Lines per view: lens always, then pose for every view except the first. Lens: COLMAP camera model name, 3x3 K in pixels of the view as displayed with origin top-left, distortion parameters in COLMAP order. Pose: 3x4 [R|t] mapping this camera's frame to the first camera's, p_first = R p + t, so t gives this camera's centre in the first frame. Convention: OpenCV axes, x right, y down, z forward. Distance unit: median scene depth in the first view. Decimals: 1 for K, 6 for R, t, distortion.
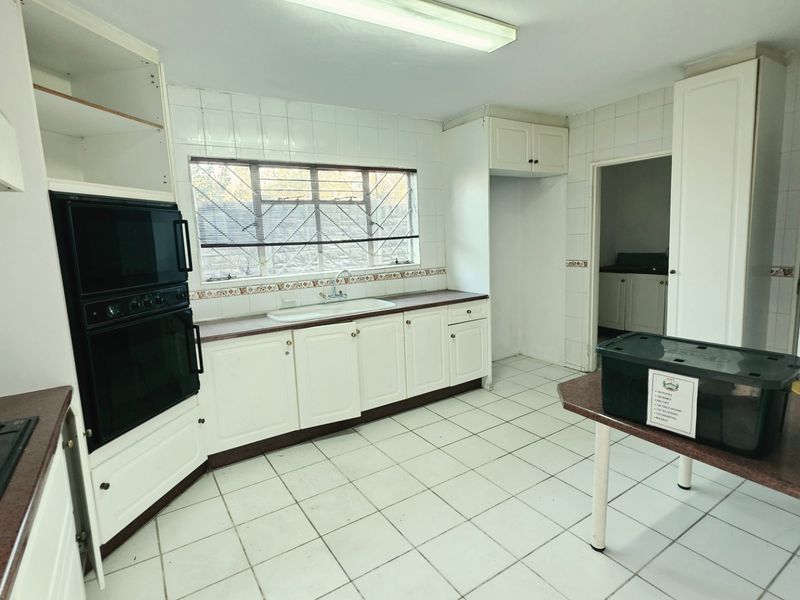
lens RADIAL K [[426.6, 0, 399.9], [0, 426.6, 298.2], [0, 0, 1]] dist [0.004323, -0.003607]
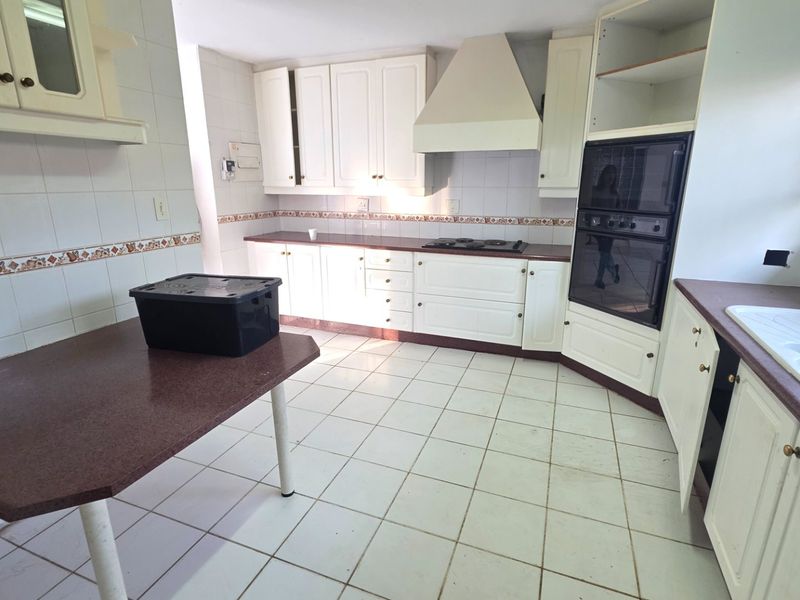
lens RADIAL K [[426.6, 0, 396.4], [0, 426.6, 300.5], [0, 0, 1]] dist [0.004323, -0.003607]
pose [[-0.815471, 0.190482, -0.546557, 0.427584], [-0.055938, 0.913939, 0.401979, -0.158107], [0.576089, 0.358375, -0.734635, 1.027779]]
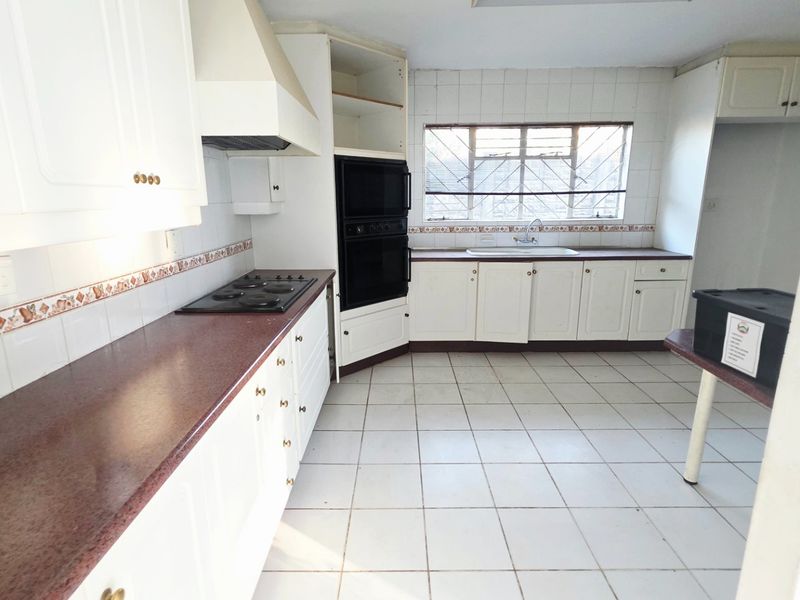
lens RADIAL K [[426.6, 0, 398.1], [0, 426.6, 301.3], [0, 0, 1]] dist [0.004323, -0.003607]
pose [[0.835113, 0.162530, -0.525519, 0.199265], [-0.105088, 0.984896, 0.137606, 0.033785], [0.539947, -0.059691, 0.839580, -0.172901]]
